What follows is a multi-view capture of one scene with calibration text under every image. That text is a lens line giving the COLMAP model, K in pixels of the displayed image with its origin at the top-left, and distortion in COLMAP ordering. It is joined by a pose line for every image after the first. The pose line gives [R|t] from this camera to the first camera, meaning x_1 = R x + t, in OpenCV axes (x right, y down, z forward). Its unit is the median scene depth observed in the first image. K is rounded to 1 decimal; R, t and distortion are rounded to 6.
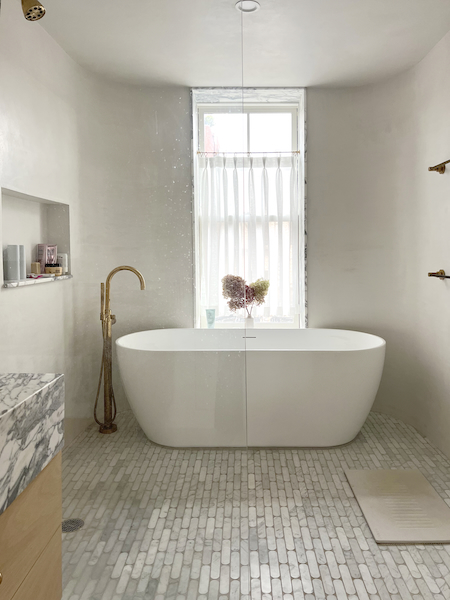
lens RADIAL K [[447.5, 0, 225.5], [0, 447.5, 270.5], [0, 0, 1]] dist [0.003720, 0.002623]
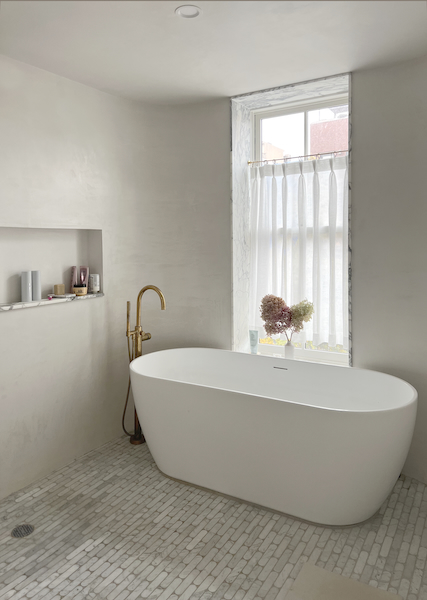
lens RADIAL K [[436.7, 0, 213.5], [0, 436.7, 260.7], [0, 0, 1]] dist [0.005683, -0.004536]
pose [[0.867694, 0.005517, -0.497067, 0.427136], [-0.005371, 0.999984, 0.001723, -0.074129], [0.497069, 0.001175, 0.867710, 0.210075]]
